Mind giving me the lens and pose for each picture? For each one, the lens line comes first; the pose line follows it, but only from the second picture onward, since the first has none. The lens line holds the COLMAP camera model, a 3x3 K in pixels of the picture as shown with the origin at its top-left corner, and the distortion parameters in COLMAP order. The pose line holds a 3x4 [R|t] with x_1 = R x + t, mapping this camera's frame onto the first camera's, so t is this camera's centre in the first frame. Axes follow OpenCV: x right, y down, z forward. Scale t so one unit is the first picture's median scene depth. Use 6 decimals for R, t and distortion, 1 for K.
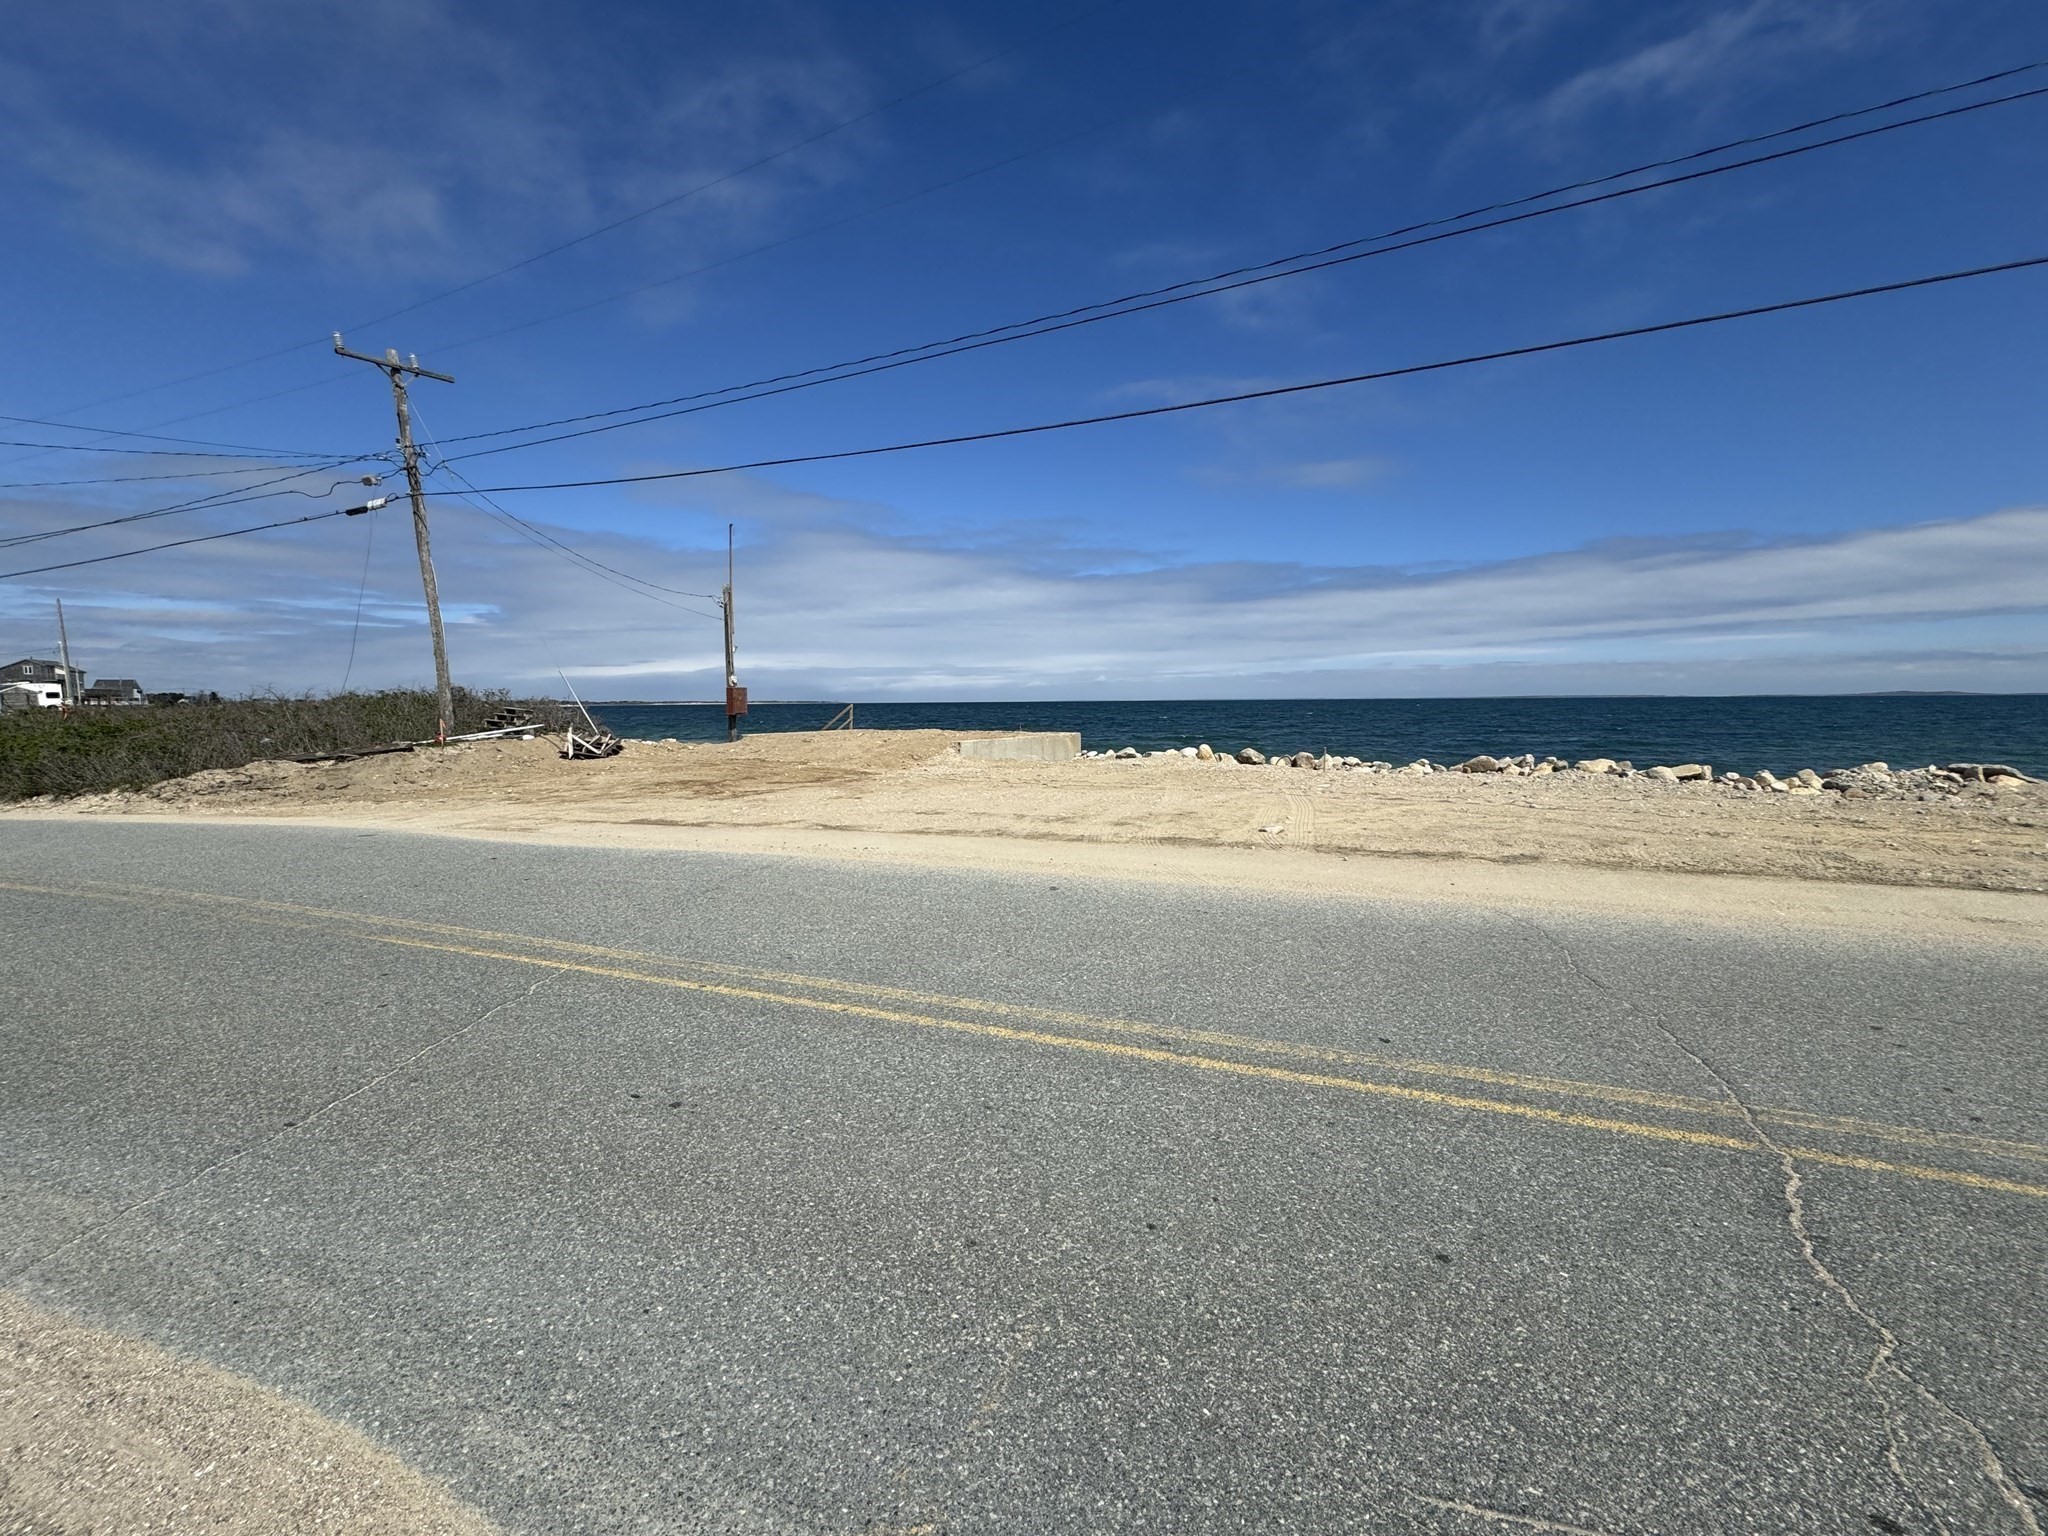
lens RADIAL K [[820.4, 0, 1019.6], [0, 820.4, 742.5], [0, 0, 1]] dist [-0.002064, 0.000175]
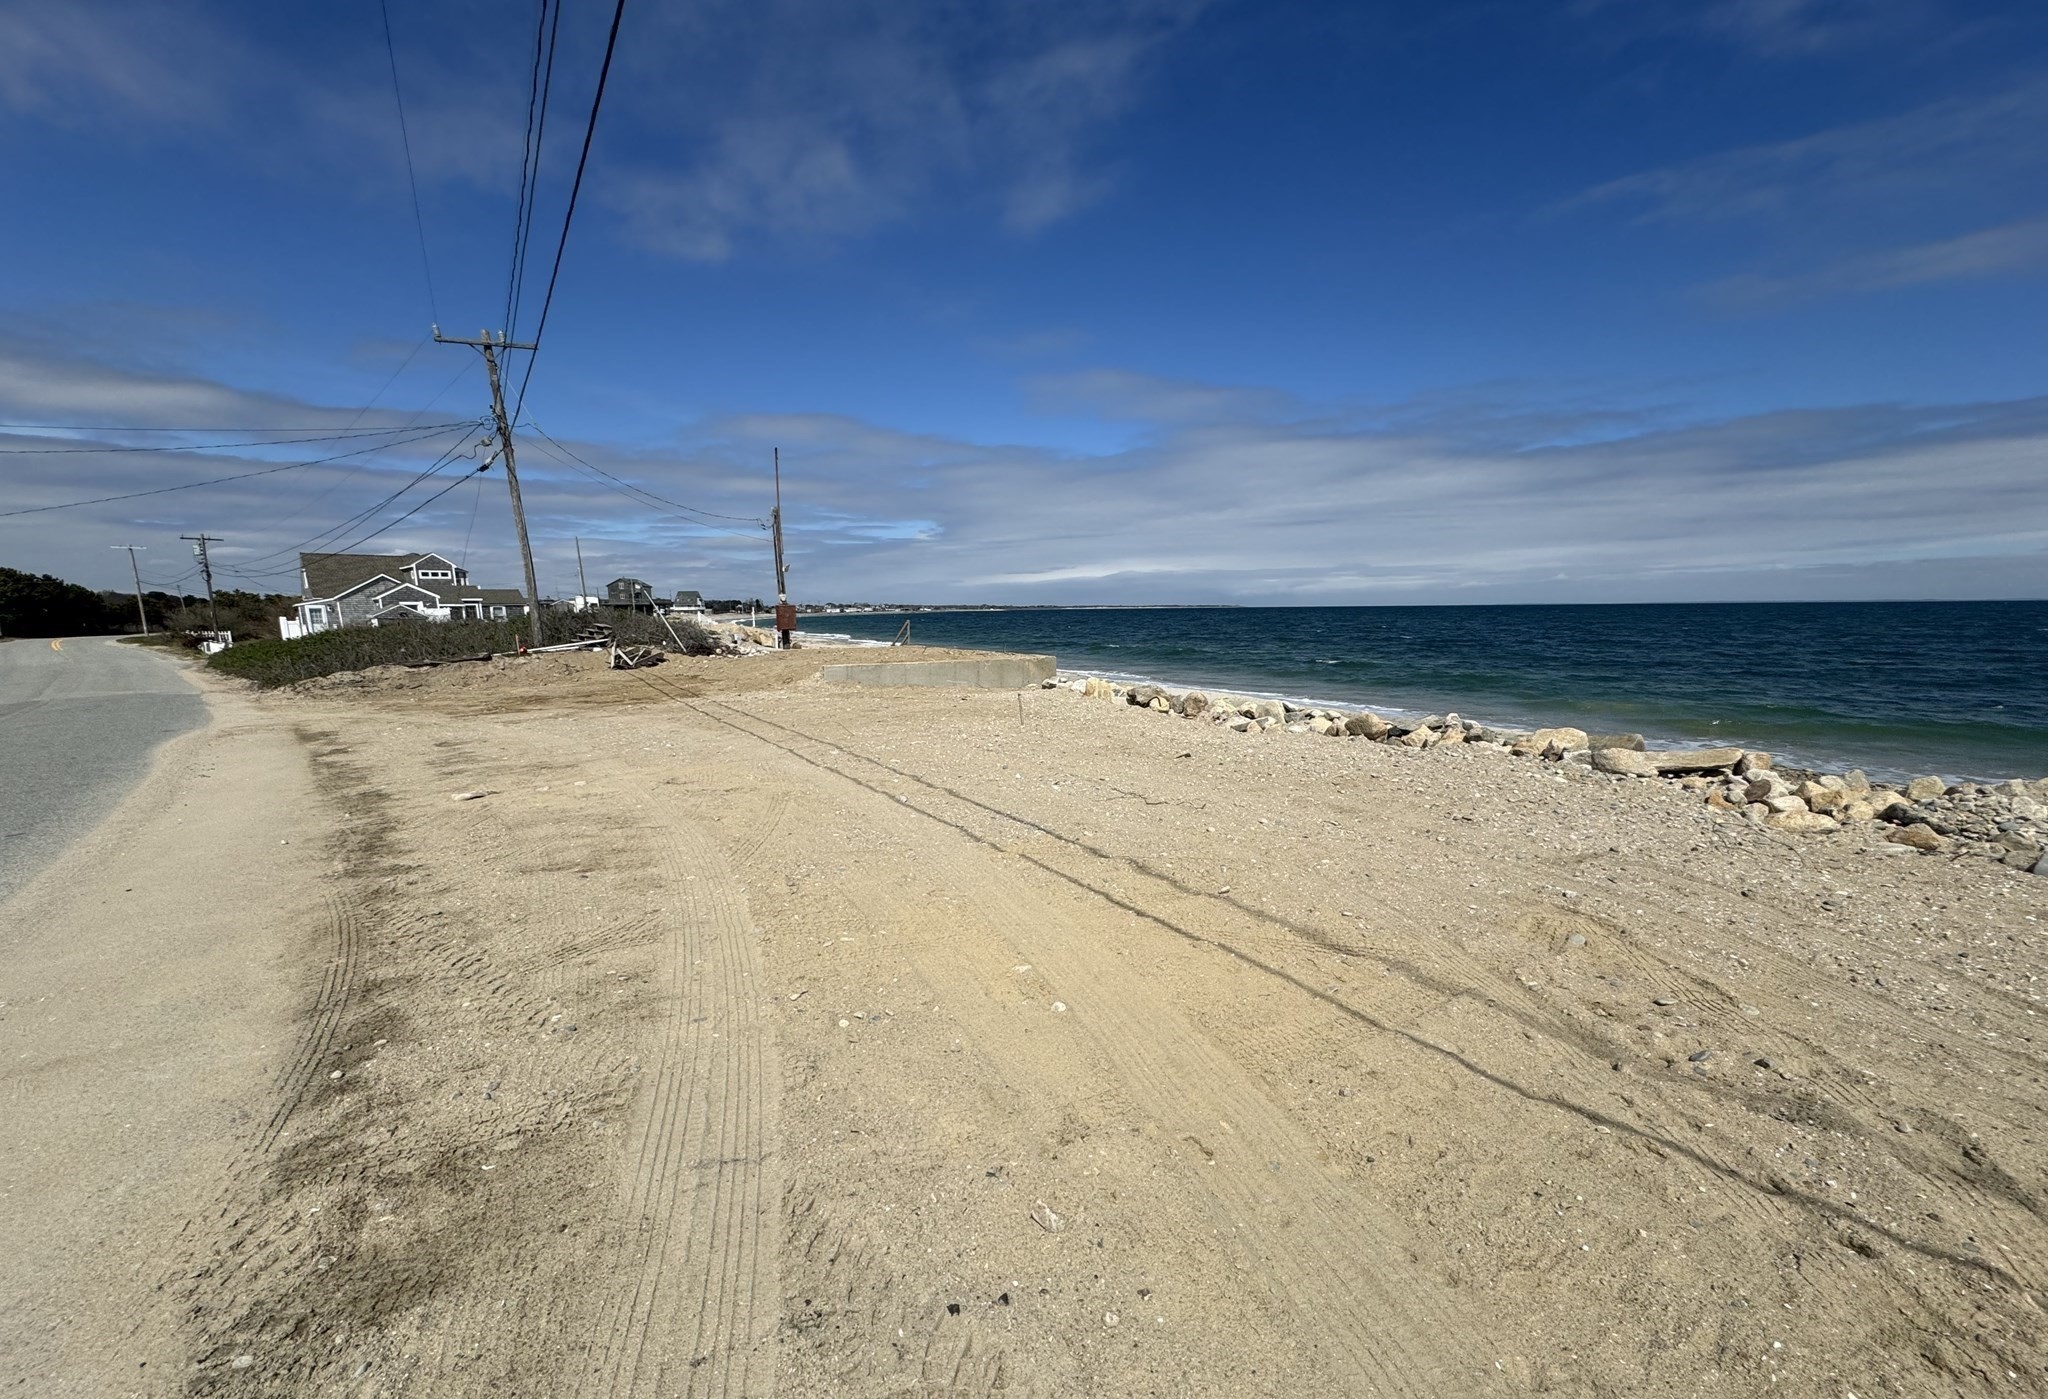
lens RADIAL K [[819.3, 0, 1017.2], [0, 819.3, 752.6], [0, 0, 1]] dist [0.002052, -0.000174]
pose [[0.885391, 0.080550, -0.457814, 0.727714], [-0.021440, 0.990900, 0.132880, -0.041929], [0.464352, -0.107835, 0.879062, 0.290243]]
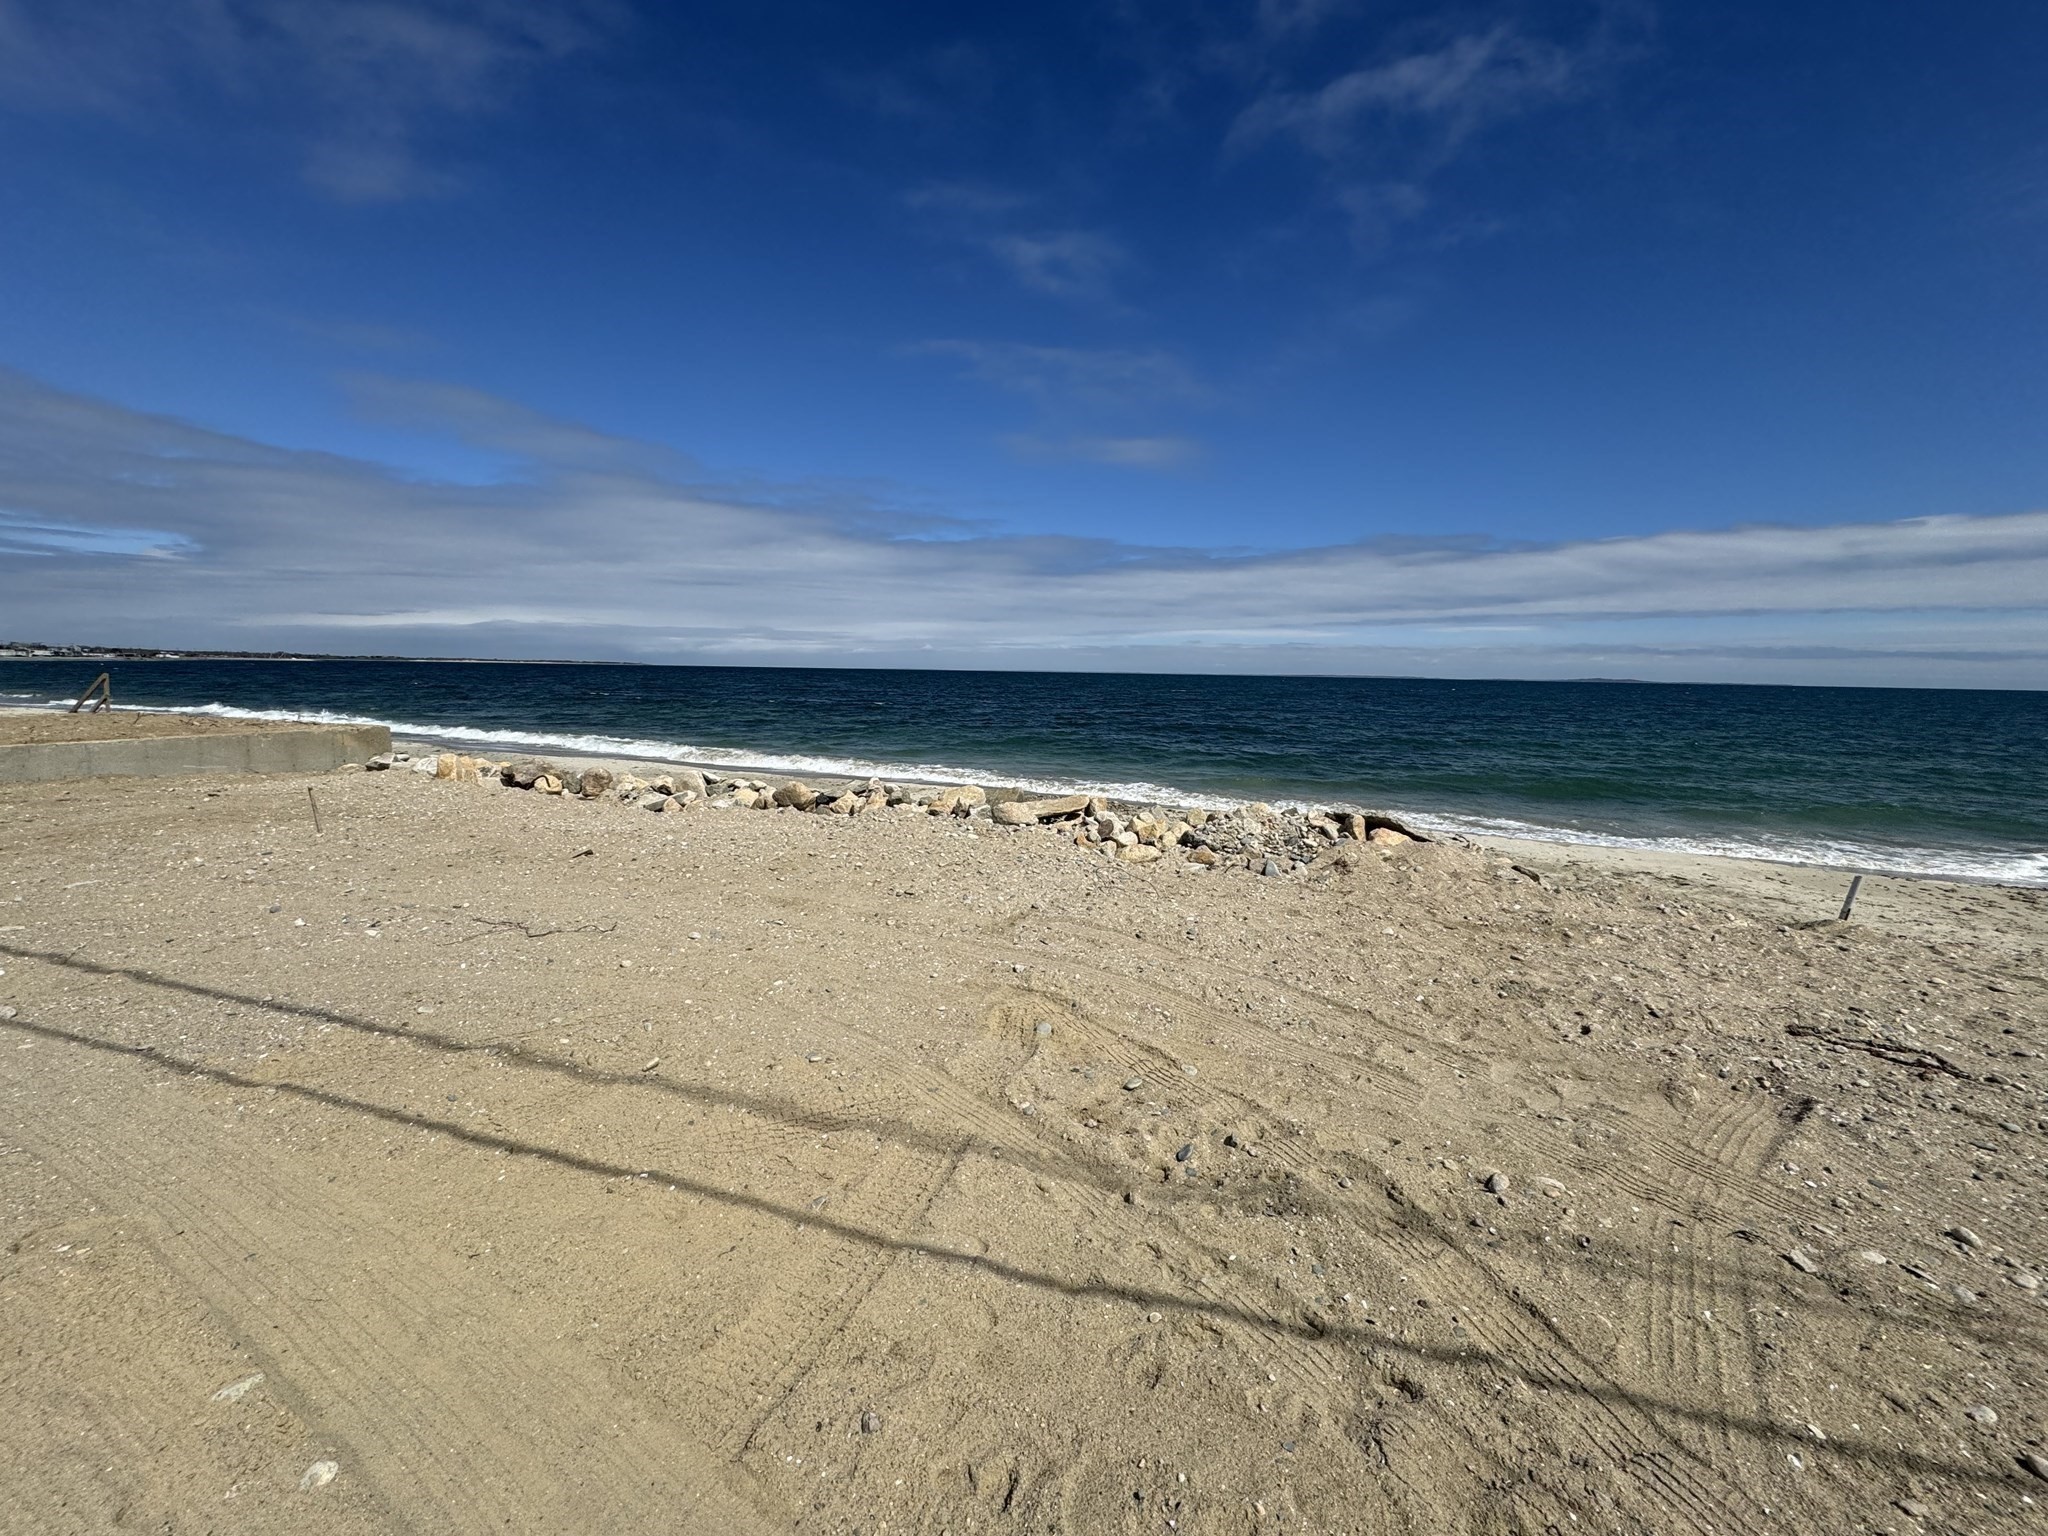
lens RADIAL K [[820.4, 0, 1025.8], [0, 820.4, 717.5], [0, 0, 1]] dist [-0.002064, 0.000175]
pose [[0.977072, 0.013049, 0.212507, 0.707934], [-0.014831, 0.999867, 0.006793, -0.049946], [-0.212390, -0.009789, 0.977136, 0.363420]]
